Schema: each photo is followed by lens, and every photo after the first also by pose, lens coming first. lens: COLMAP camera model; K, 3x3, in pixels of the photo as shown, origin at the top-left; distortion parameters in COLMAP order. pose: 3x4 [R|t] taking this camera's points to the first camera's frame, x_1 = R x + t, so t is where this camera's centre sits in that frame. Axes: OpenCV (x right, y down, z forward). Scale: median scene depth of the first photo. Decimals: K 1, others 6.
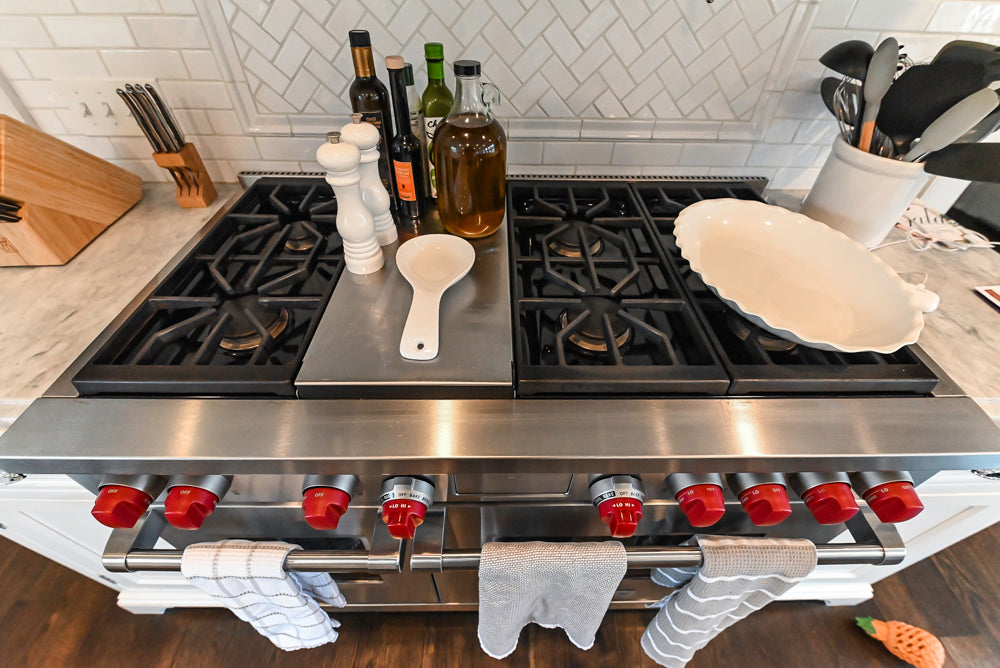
lens RADIAL K [[425.0, 0, 498.4], [0, 425.0, 334.0], [0, 0, 1]] dist [-0.008263, -0.000606]
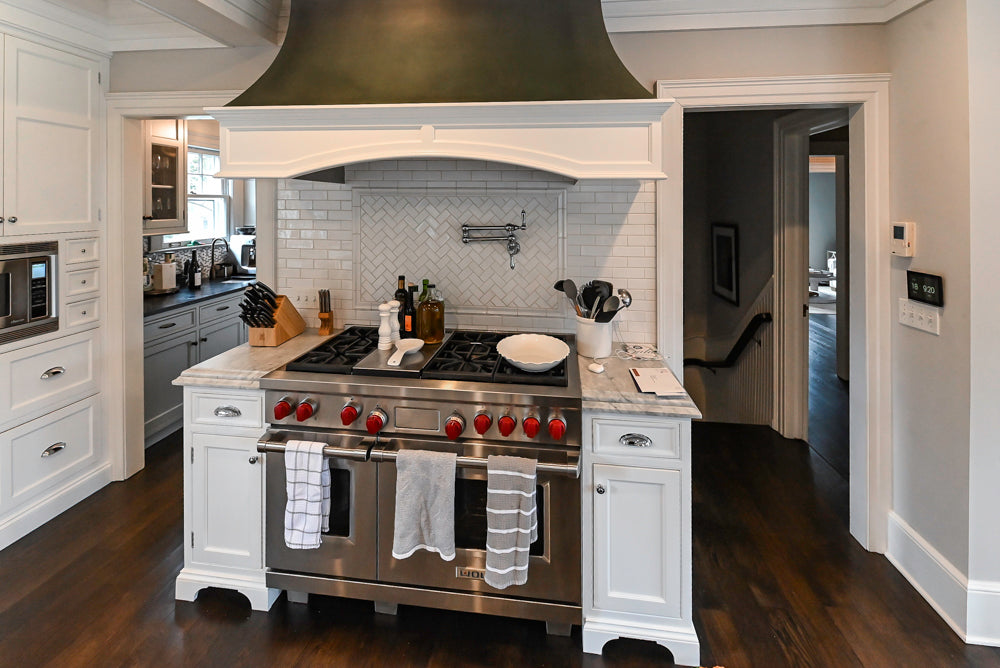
lens RADIAL K [[468.4, 0, 498.4], [0, 468.4, 206.8], [0, 0, 1]] dist [0.001168, 0.000291]
pose [[0.989256, -0.008663, -0.145936, 0.645618], [-0.094476, 0.723912, -0.683393, 0.888237], [0.111564, 0.689838, 0.715316, -1.278356]]
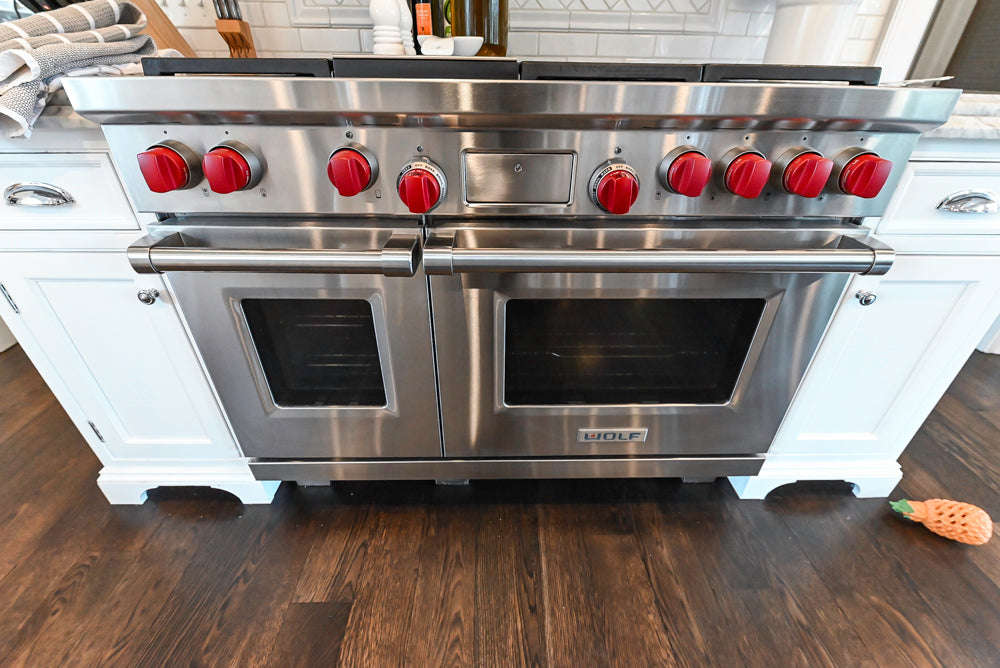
lens RADIAL K [[427.4, 0, 500.0], [0, 427.4, 334.0], [0, 0, 1]] dist [-0.000918, -0.003469]
pose [[0.999975, -0.006451, 0.002837, -0.013417], [0.006914, 0.976043, -0.217470, 0.658541], [-0.001367, 0.217484, 0.976063, 0.005046]]
